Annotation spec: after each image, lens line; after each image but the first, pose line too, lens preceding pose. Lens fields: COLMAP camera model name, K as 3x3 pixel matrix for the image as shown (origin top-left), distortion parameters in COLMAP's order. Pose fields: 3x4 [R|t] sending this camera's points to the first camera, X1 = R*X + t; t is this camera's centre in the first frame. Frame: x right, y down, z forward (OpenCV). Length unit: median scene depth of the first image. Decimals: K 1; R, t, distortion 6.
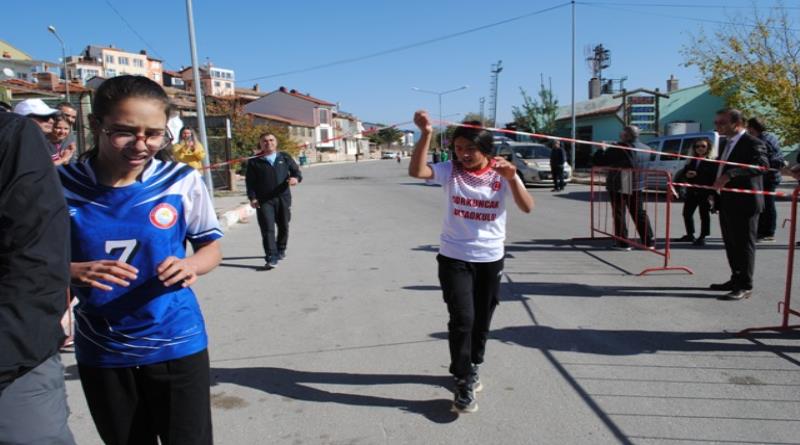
lens RADIAL K [[756.0, 0, 447.0], [0, 756.0, 267.6], [0, 0, 1]] dist [-0.065880, 0.000343]
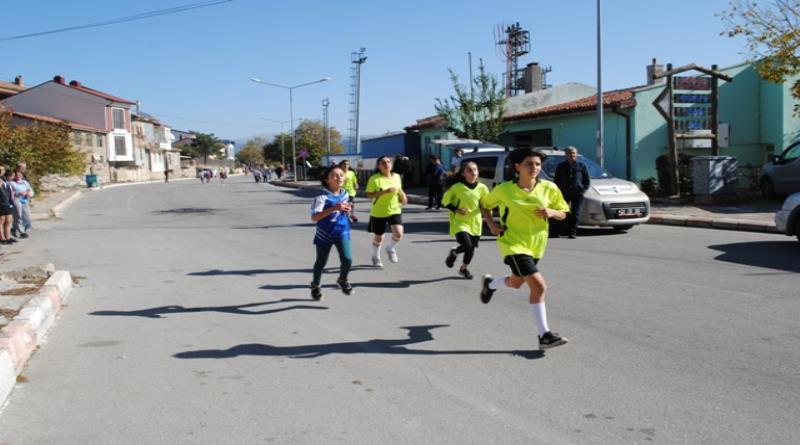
lens RADIAL K [[798.6, 0, 414.1], [0, 798.6, 264.5], [0, 0, 1]] dist [-0.053661, 0.007683]
pose [[0.976934, -0.023121, 0.212285, -0.054652], [0.030075, 0.999110, -0.029591, -0.032290], [-0.211412, 0.035293, 0.976760, 0.217393]]
